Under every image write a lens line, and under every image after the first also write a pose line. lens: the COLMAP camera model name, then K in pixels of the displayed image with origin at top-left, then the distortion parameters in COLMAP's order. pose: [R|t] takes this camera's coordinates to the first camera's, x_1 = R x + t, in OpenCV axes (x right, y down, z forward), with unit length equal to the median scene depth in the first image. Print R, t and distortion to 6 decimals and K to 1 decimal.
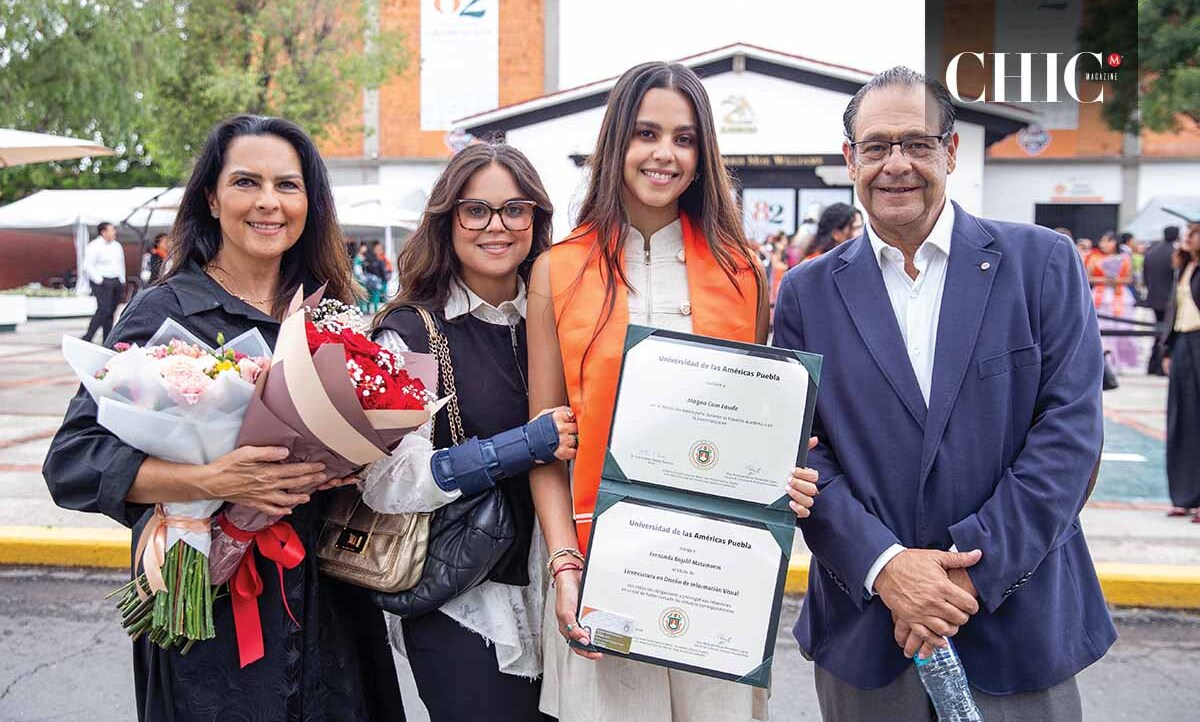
lens RADIAL K [[1693.3, 0, 600.0], [0, 1693.3, 361.0], [0, 0, 1]] dist [0.017315, 0.030374]
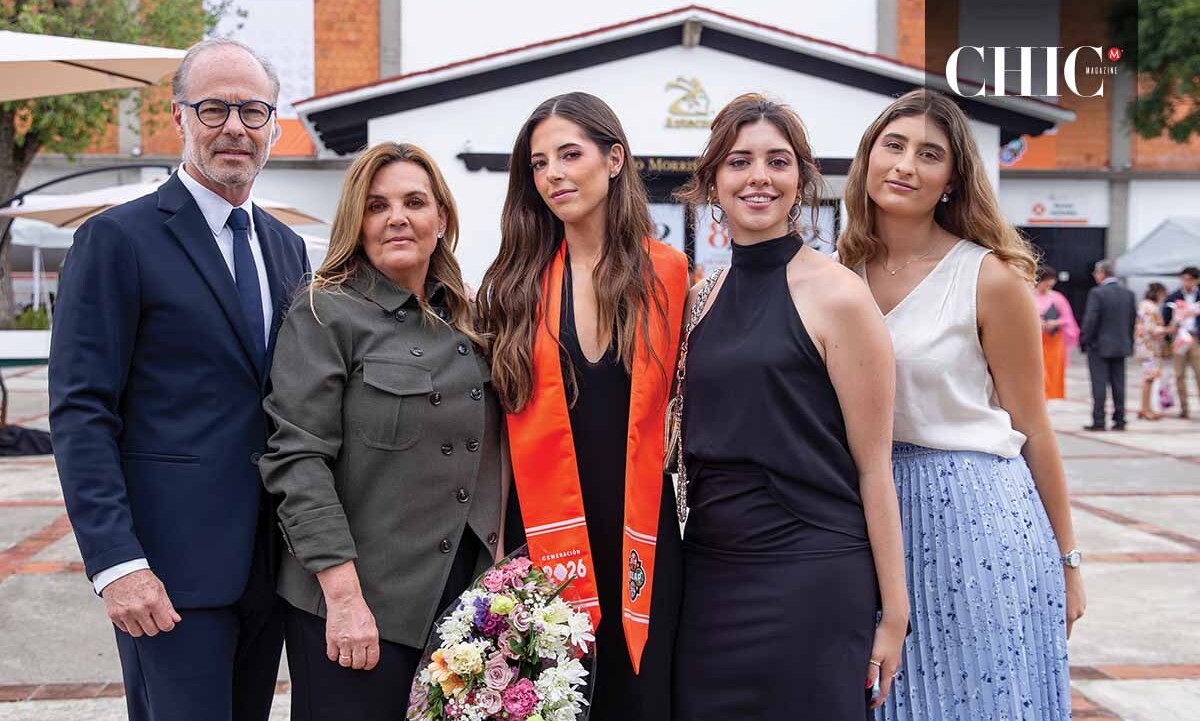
lens RADIAL K [[1693.3, 0, 600.0], [0, 1693.3, 360.5], [0, 0, 1]] dist [0.017315, 0.030374]
pose [[0.960705, -0.014121, 0.277212, -0.159679], [0.018190, 0.999761, -0.012111, -0.024312], [-0.276974, 0.016678, 0.960733, 0.295207]]
